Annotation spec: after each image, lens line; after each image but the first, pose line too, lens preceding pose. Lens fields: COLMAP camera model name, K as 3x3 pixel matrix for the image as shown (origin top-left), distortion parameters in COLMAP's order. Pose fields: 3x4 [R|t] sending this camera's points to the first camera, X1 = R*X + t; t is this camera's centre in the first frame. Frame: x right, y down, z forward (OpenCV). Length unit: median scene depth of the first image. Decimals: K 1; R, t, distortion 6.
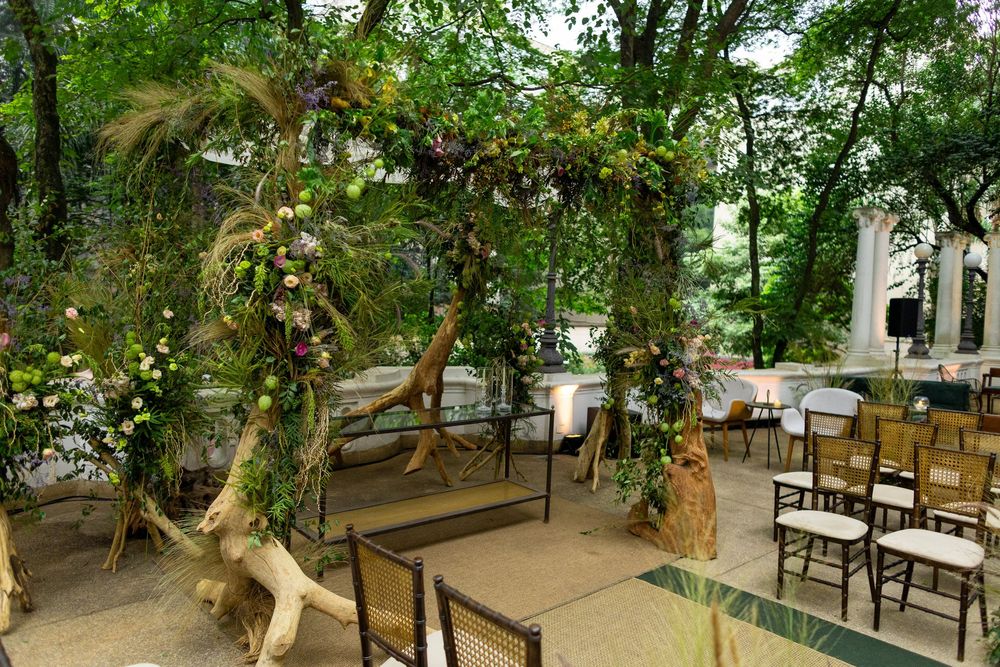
lens RADIAL K [[660.6, 0, 500.0], [0, 660.6, 333.5], [0, 0, 1]] dist [0.006475, 0.001223]
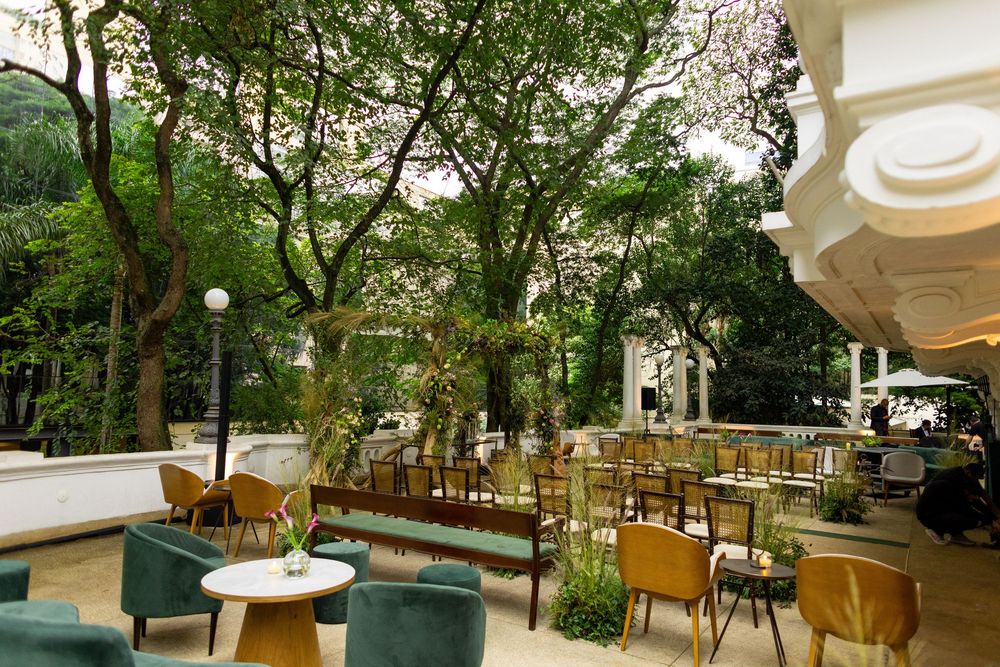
lens RADIAL K [[660.6, 0, 500.0], [0, 660.6, 333.5], [0, 0, 1]] dist [0.006475, 0.001223]
pose [[0.959530, 0.015172, 0.281198, -0.135432], [0.021694, 0.991598, -0.127525, 0.009912], [-0.280770, 0.128464, 0.951139, -0.295882]]
